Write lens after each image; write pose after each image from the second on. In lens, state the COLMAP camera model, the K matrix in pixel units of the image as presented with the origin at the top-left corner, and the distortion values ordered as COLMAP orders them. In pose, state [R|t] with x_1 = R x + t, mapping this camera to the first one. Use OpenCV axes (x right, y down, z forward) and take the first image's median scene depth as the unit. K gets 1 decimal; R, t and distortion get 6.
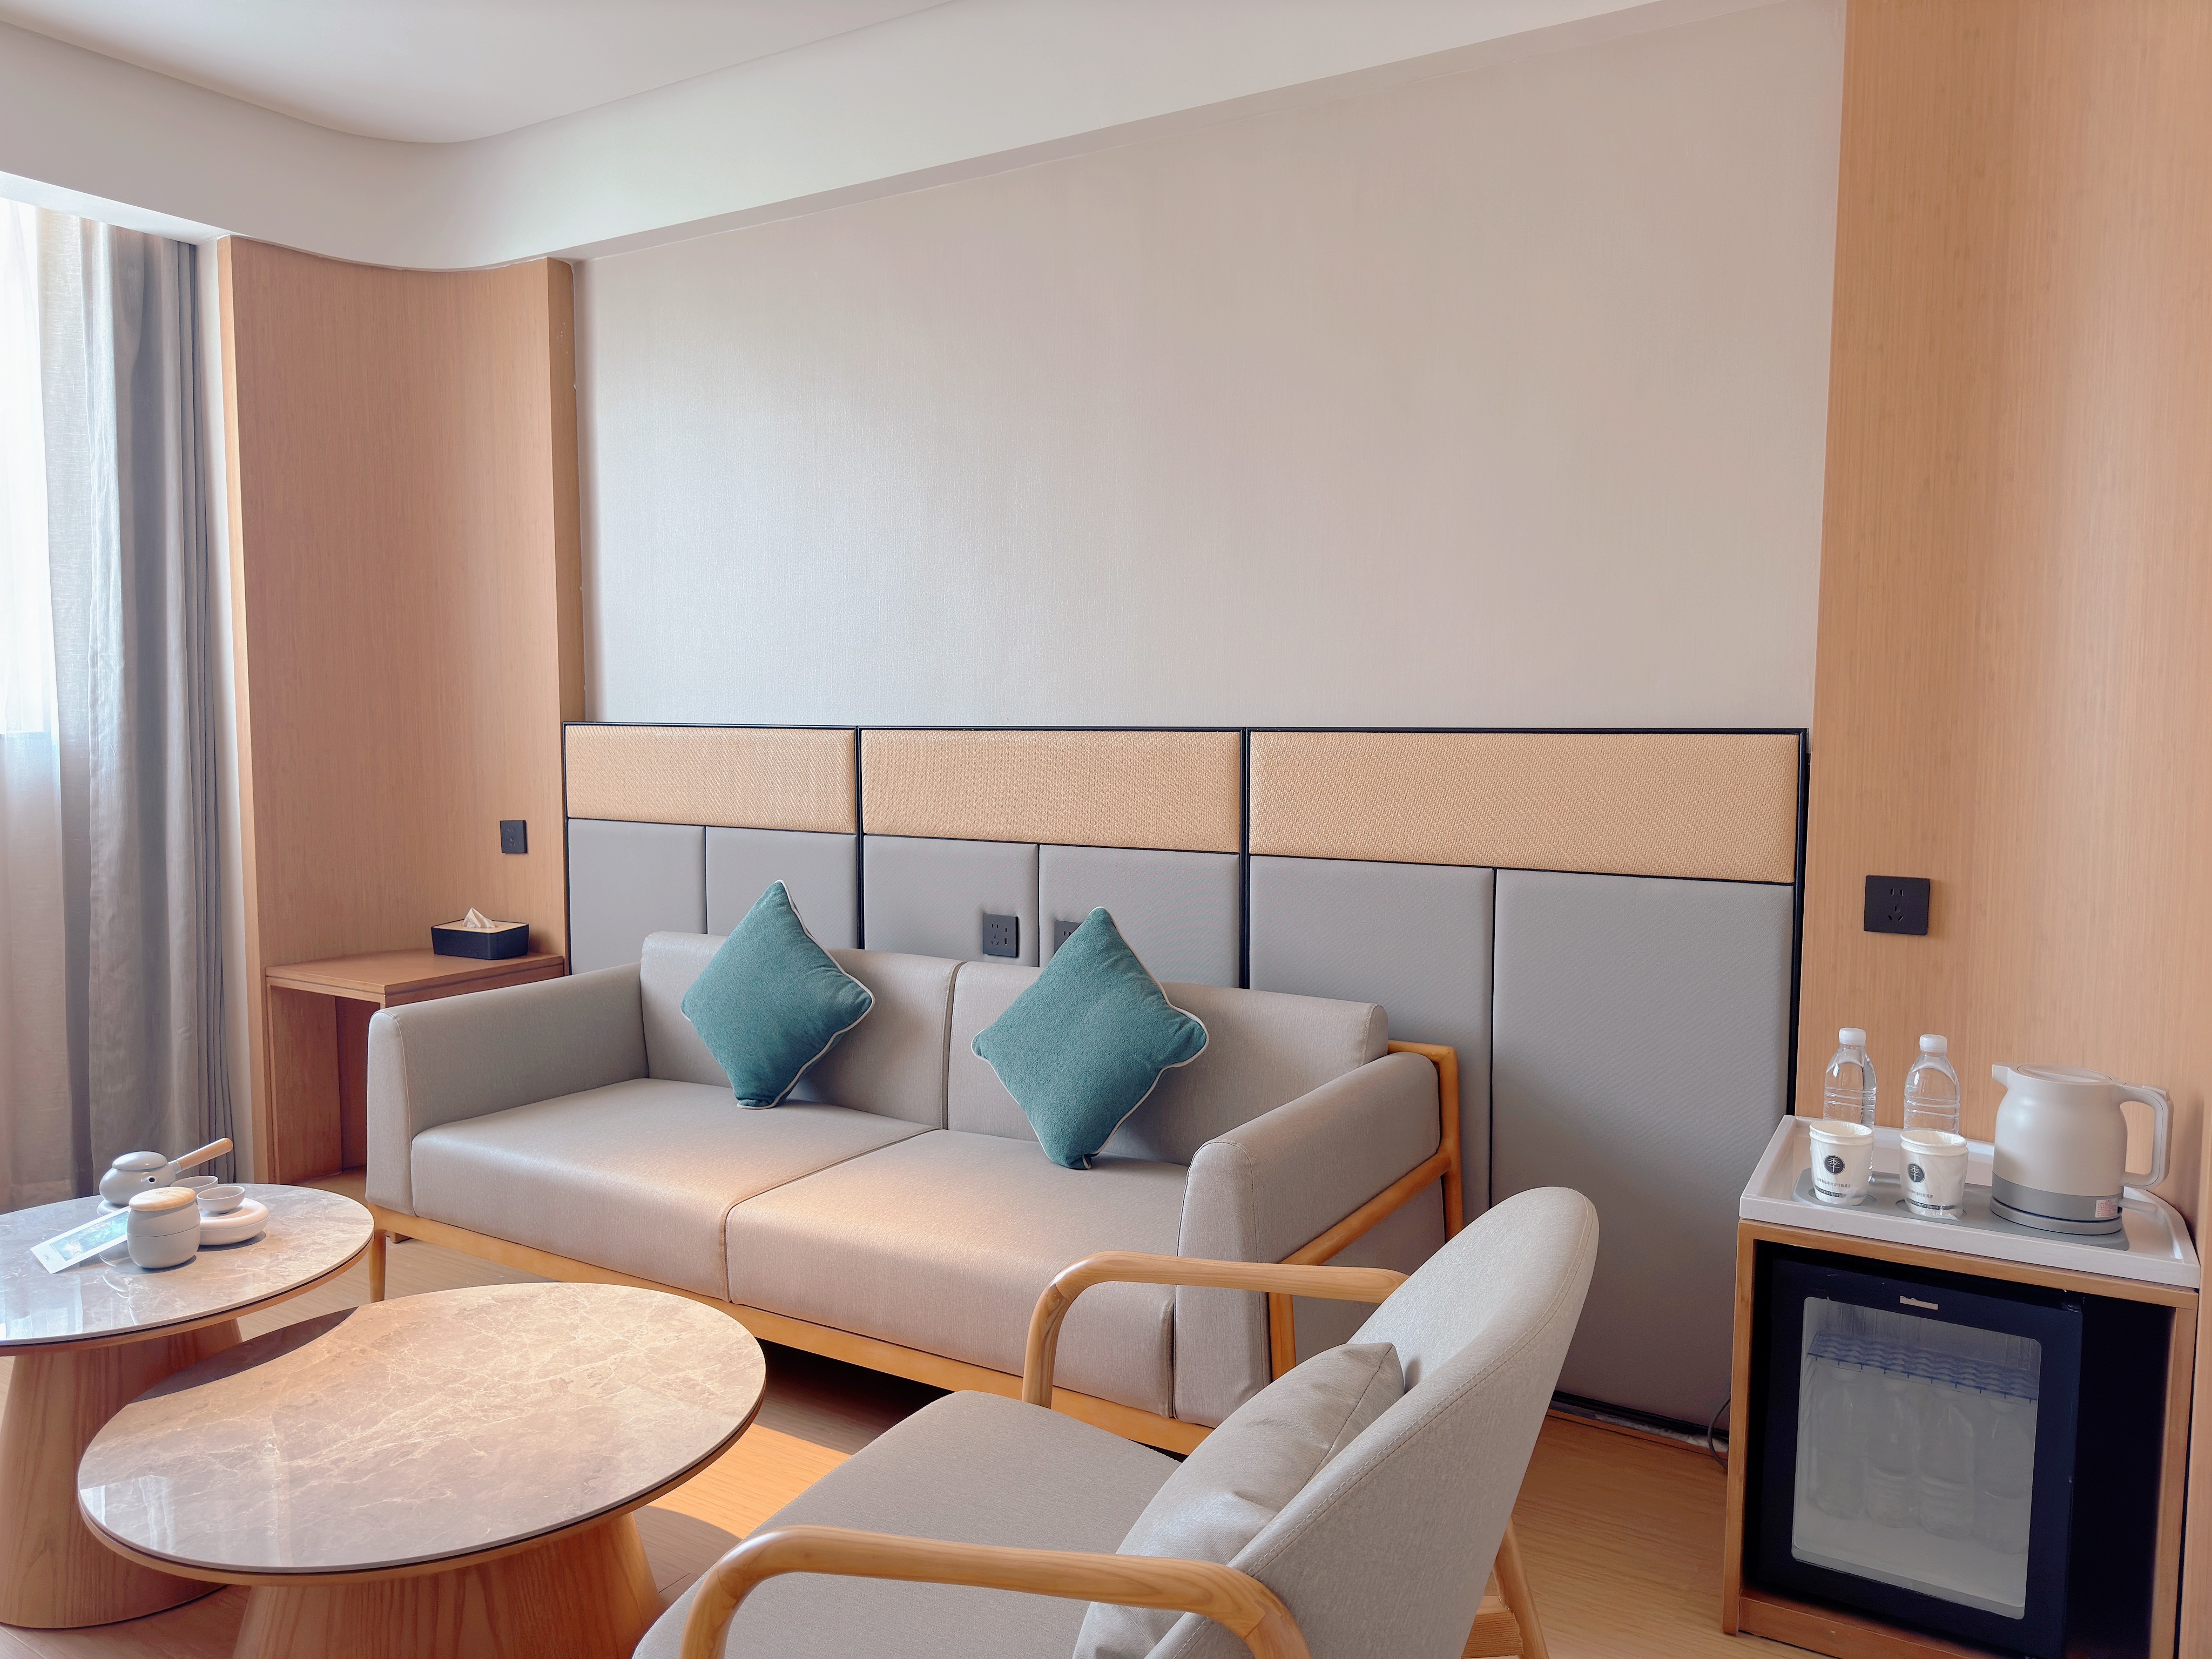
lens RADIAL K [[1562.8, 0, 1107.7], [0, 1562.8, 807.1], [0, 0, 1]] dist [0.006427, -0.026782]
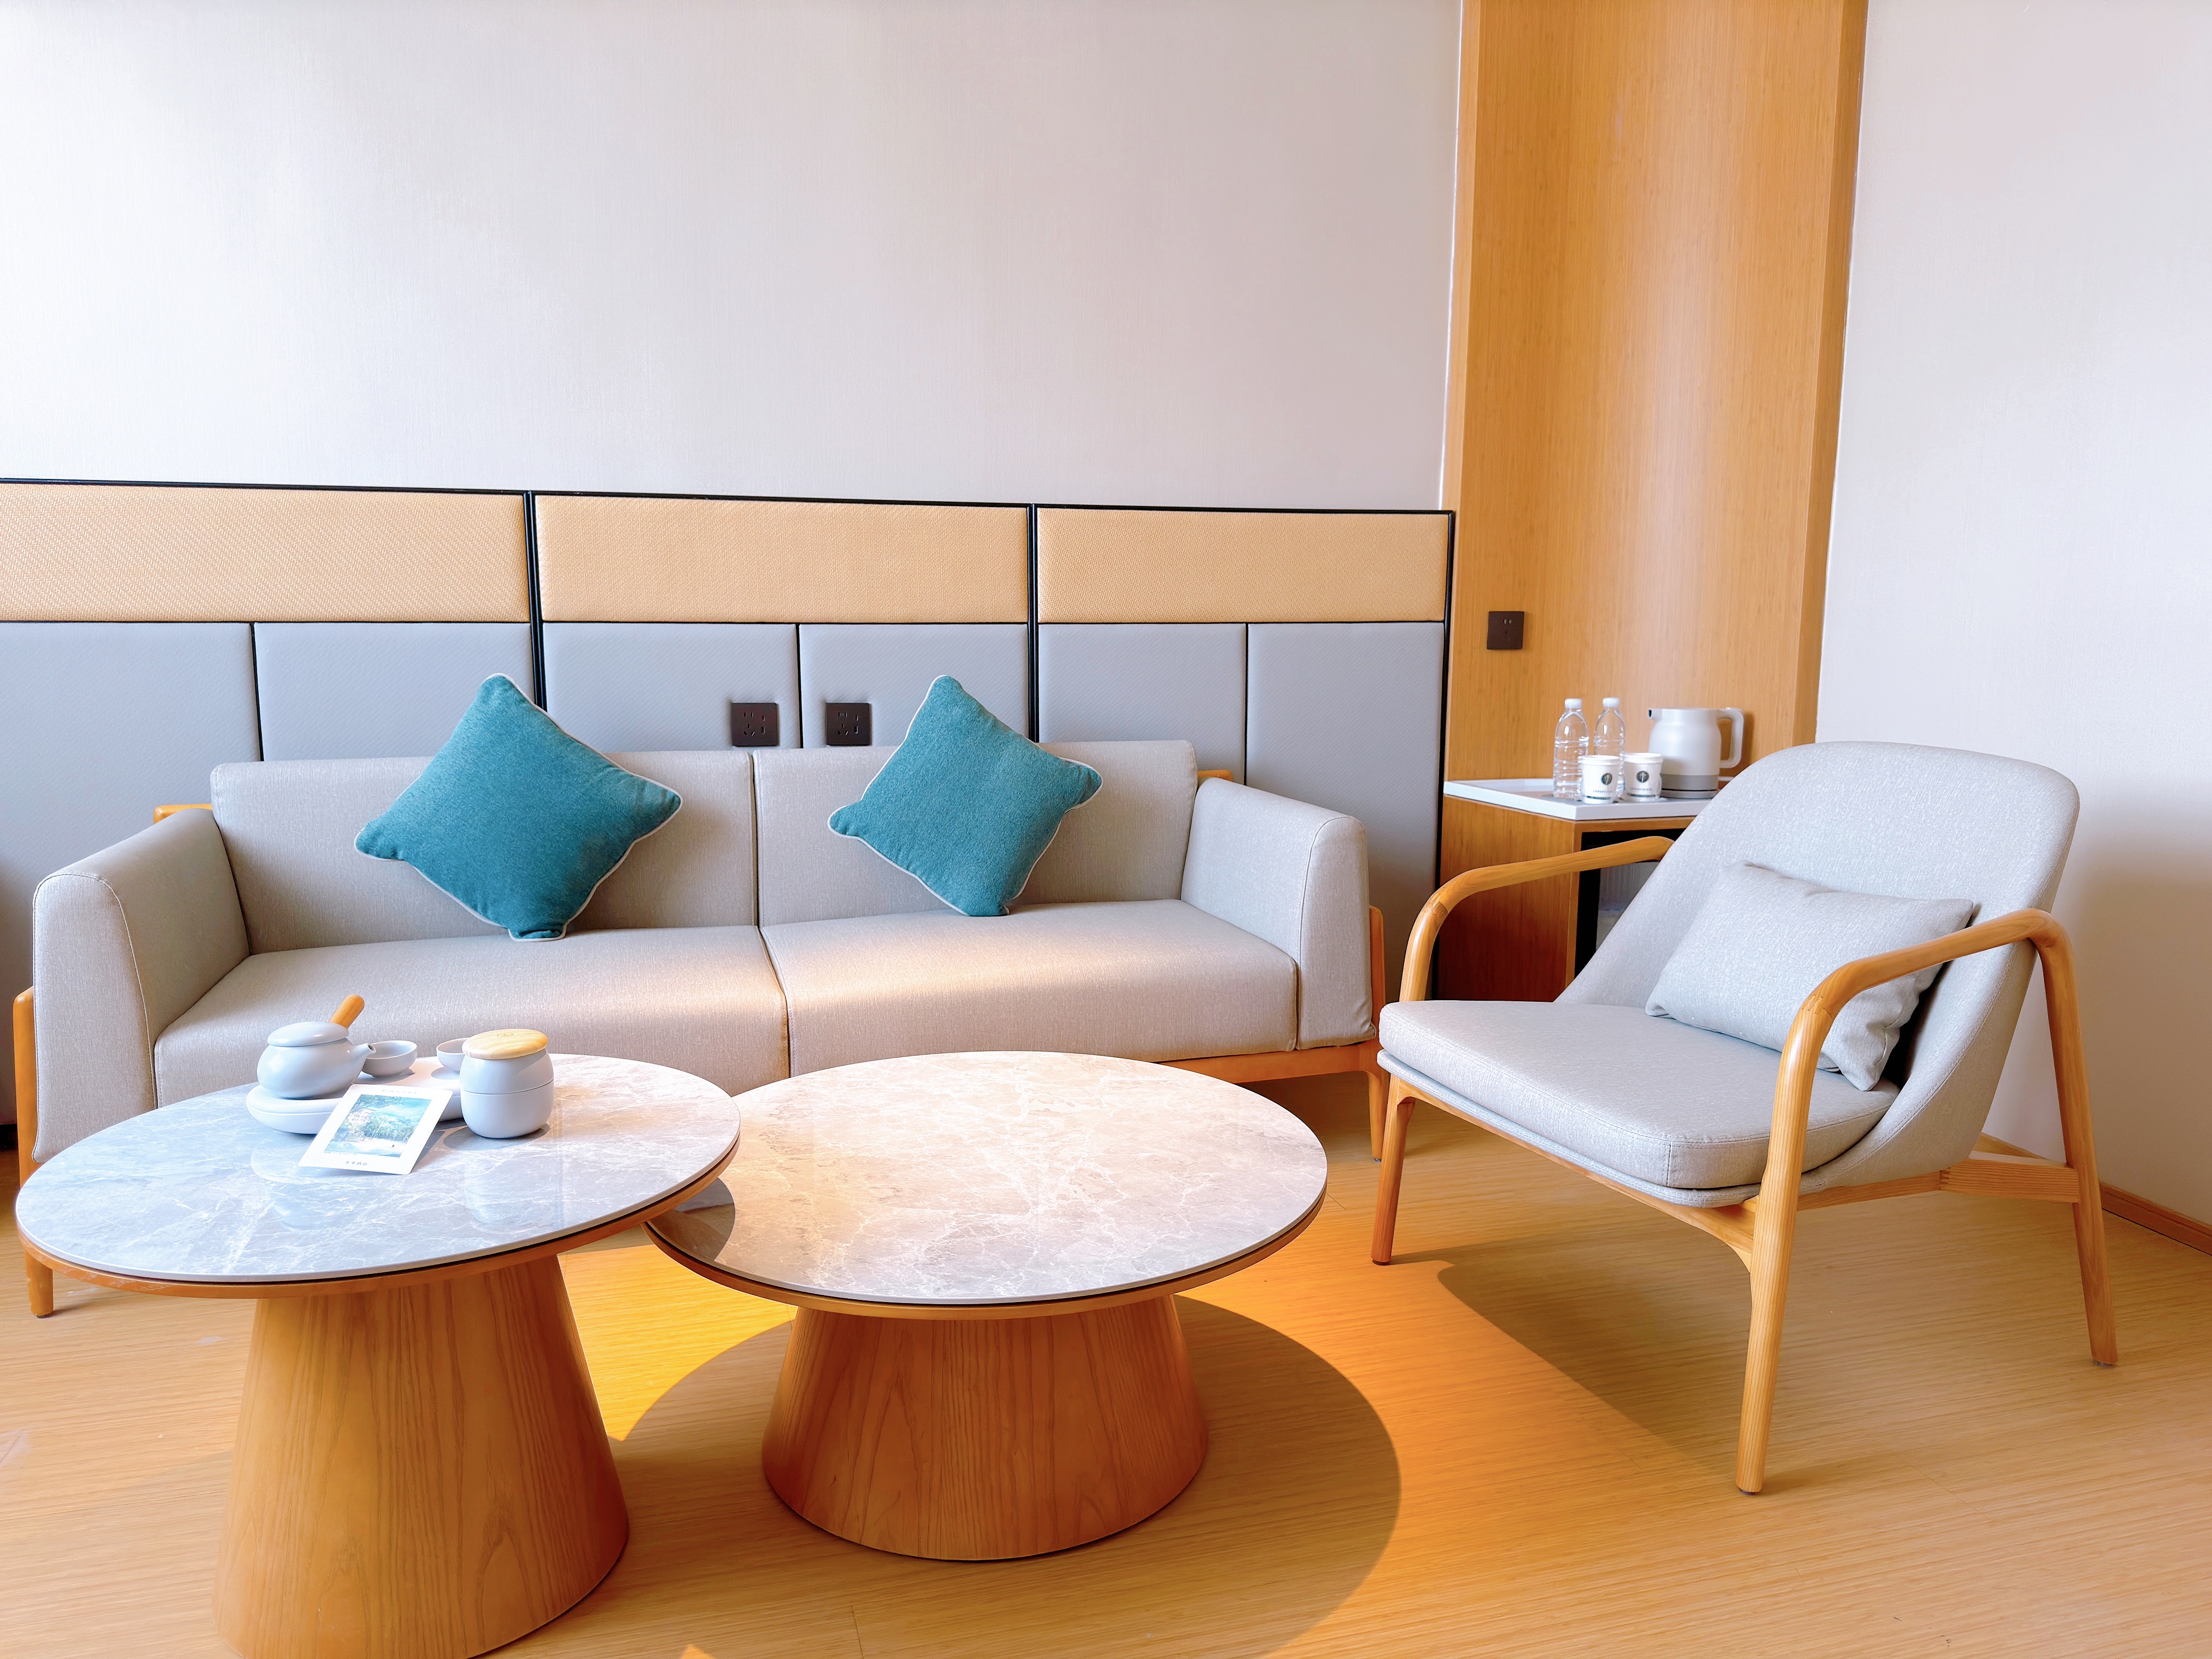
lens RADIAL K [[1562.8, 0, 1097.3], [0, 1562.8, 841.6], [0, 0, 1]] dist [0.006427, -0.026782]
pose [[0.662532, -0.109427, 0.740998, -0.852763], [0.048691, 0.993471, 0.103176, 0.086658], [-0.747450, -0.032278, 0.663534, 0.282381]]
